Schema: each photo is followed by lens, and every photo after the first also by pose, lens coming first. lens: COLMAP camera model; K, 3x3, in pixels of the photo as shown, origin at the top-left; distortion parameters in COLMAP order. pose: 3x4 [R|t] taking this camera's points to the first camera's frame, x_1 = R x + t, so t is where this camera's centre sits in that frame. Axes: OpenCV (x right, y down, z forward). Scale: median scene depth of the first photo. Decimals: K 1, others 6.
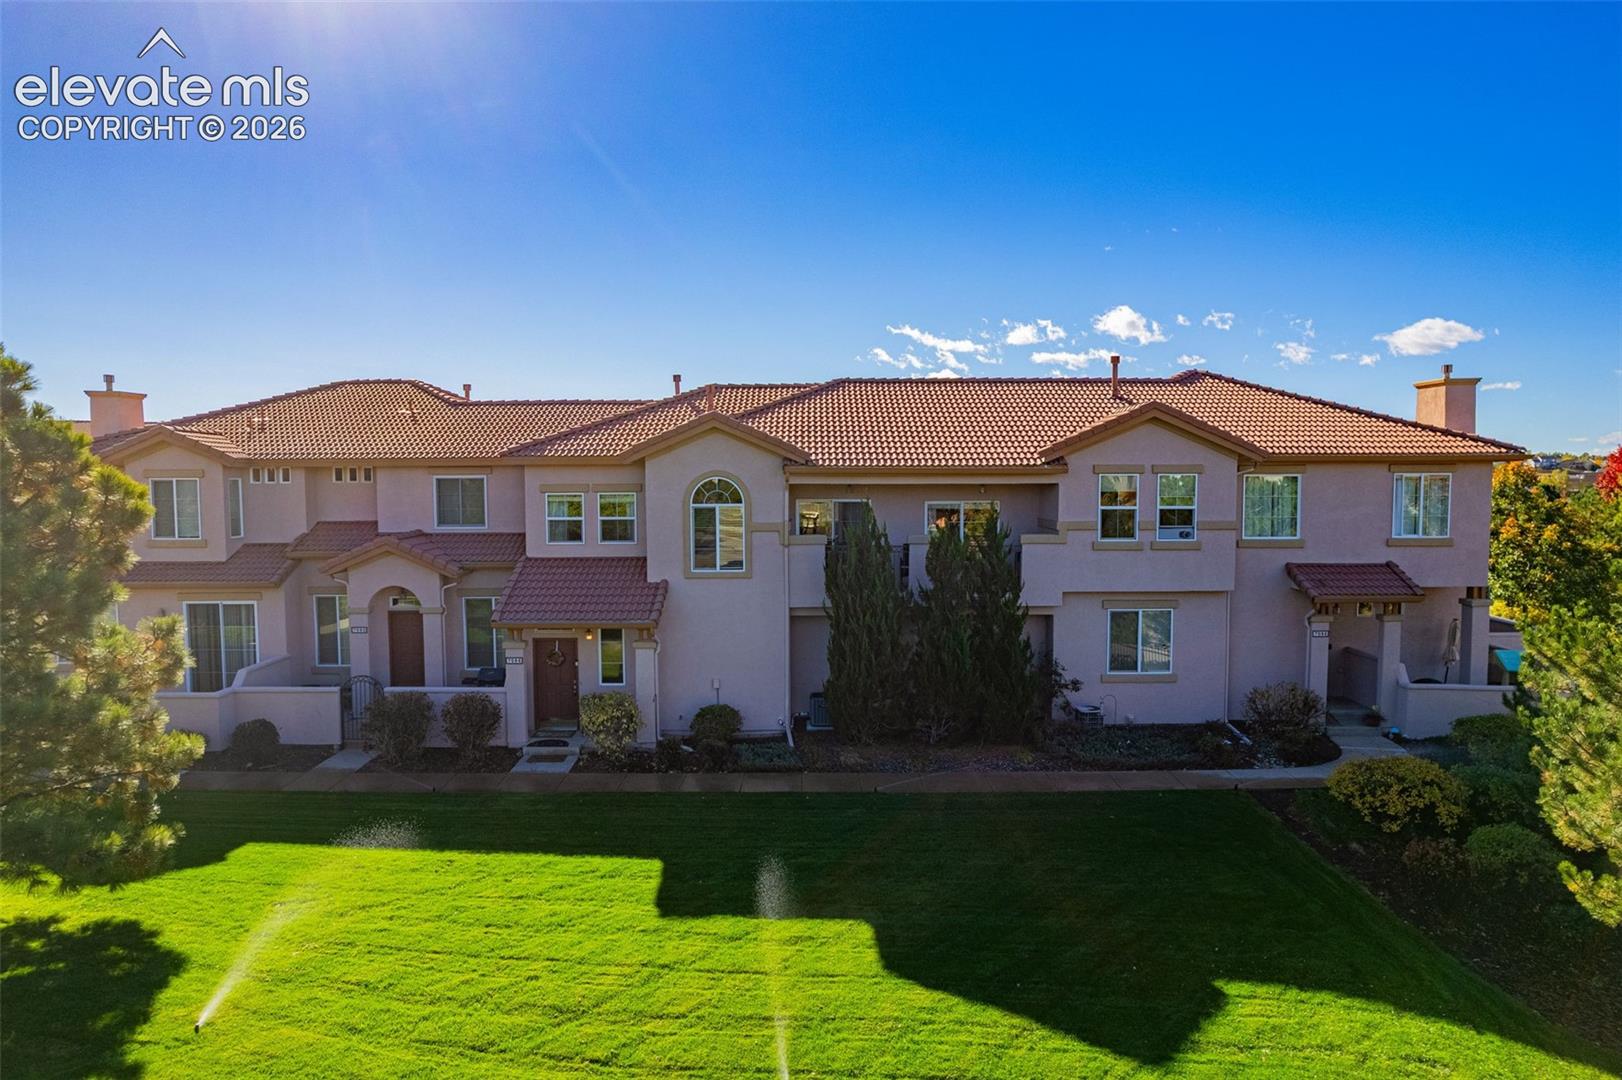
lens RADIAL K [[1078.1, 0, 811.1], [0, 1078.1, 580.8], [0, 0, 1]] dist [-0.092334, 0.104849]
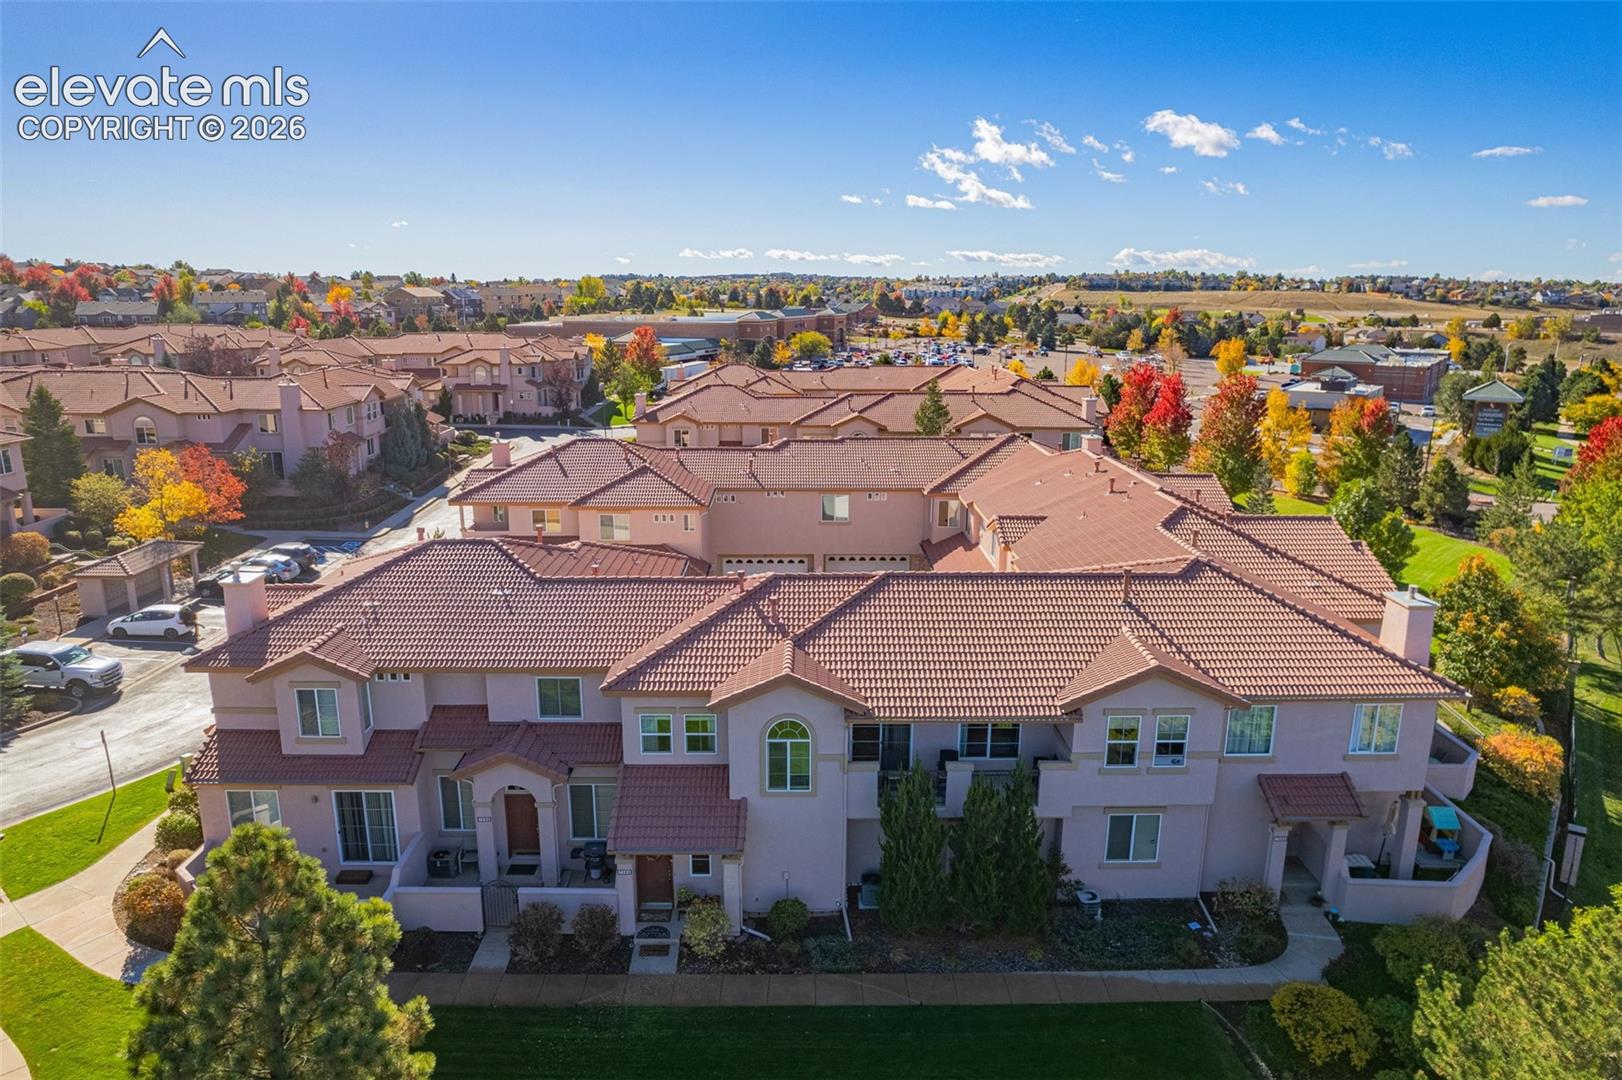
lens RADIAL K [[1078.1, 0, 811.1], [0, 1078.1, 580.8], [0, 0, 1]] dist [-0.092334, 0.104849]
pose [[0.999927, 0.004864, 0.011086, -0.074810], [-0.006764, 0.983946, 0.178336, -0.450742], [-0.010041, -0.178398, 0.983907, -0.140143]]
